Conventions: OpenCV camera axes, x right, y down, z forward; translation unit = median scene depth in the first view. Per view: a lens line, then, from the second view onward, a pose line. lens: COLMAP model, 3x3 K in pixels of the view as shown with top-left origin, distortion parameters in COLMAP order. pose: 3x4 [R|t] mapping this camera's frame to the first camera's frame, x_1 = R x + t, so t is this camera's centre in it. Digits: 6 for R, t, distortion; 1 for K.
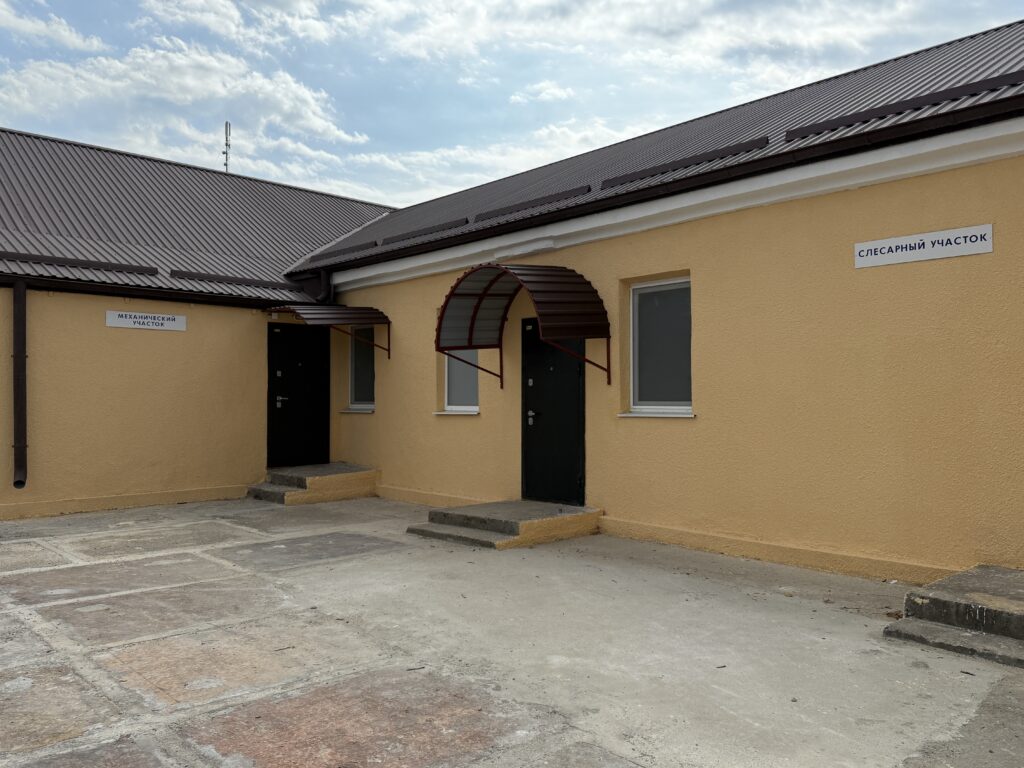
lens RADIAL K [[791.3, 0, 512.8], [0, 791.3, 397.8], [0, 0, 1]] dist [0.142618, -0.271747]
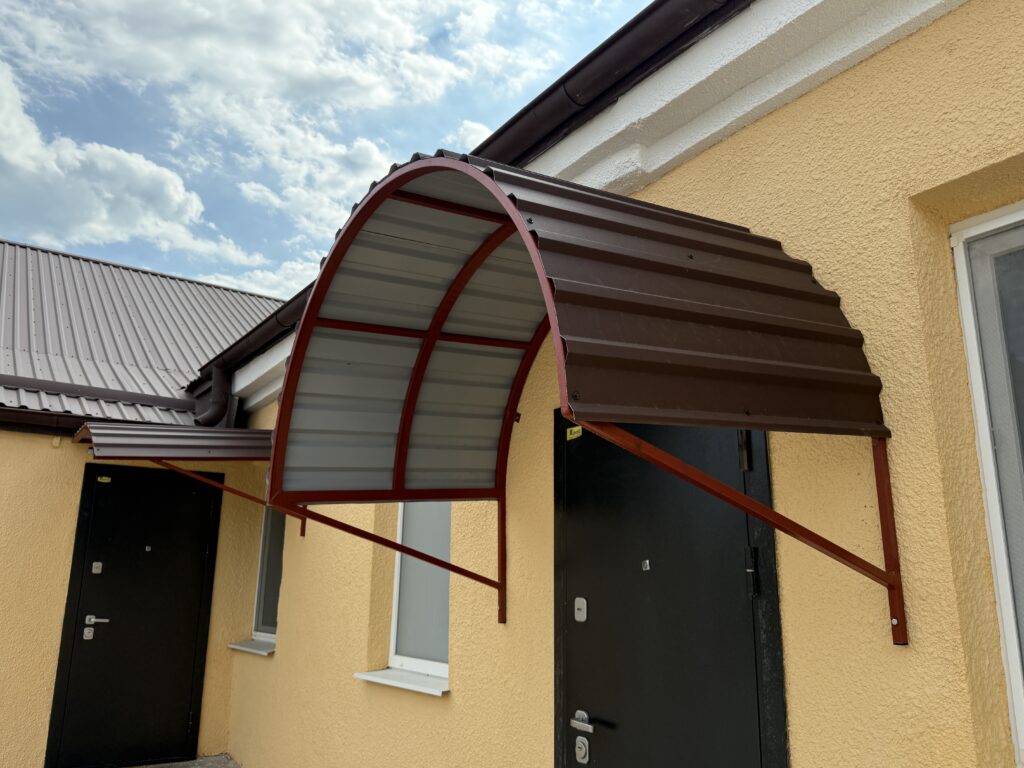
lens RADIAL K [[791.3, 0, 512.8], [0, 791.3, 397.8], [0, 0, 1]] dist [0.142618, -0.271747]
pose [[0.988194, -0.021479, -0.151693, 0.043159], [-0.014101, 0.973170, -0.229657, -0.026446], [0.152556, 0.229085, 0.961378, 0.655886]]
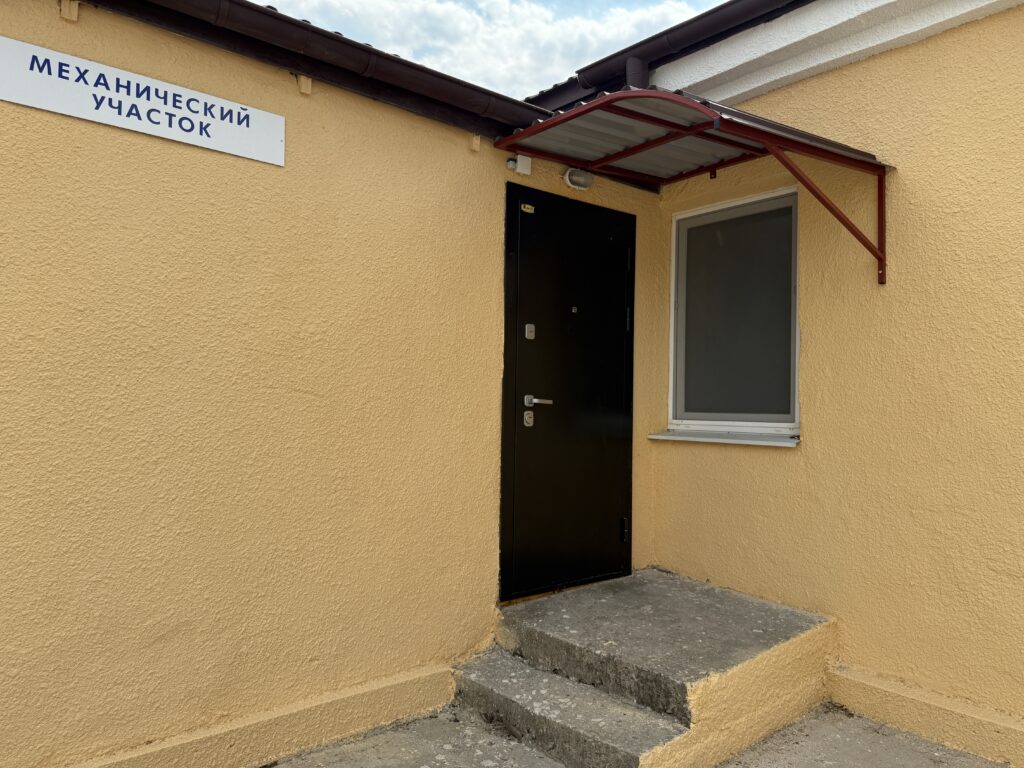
lens RADIAL K [[718.1, 0, 512.6], [0, 718.1, 395.4], [0, 0, 1]] dist [0.066879, -0.061206]
pose [[0.998963, 0.013510, -0.043478, -0.346178], [-0.014435, 0.999675, -0.021031, 0.006263], [0.043180, 0.021637, 0.998833, 0.825615]]
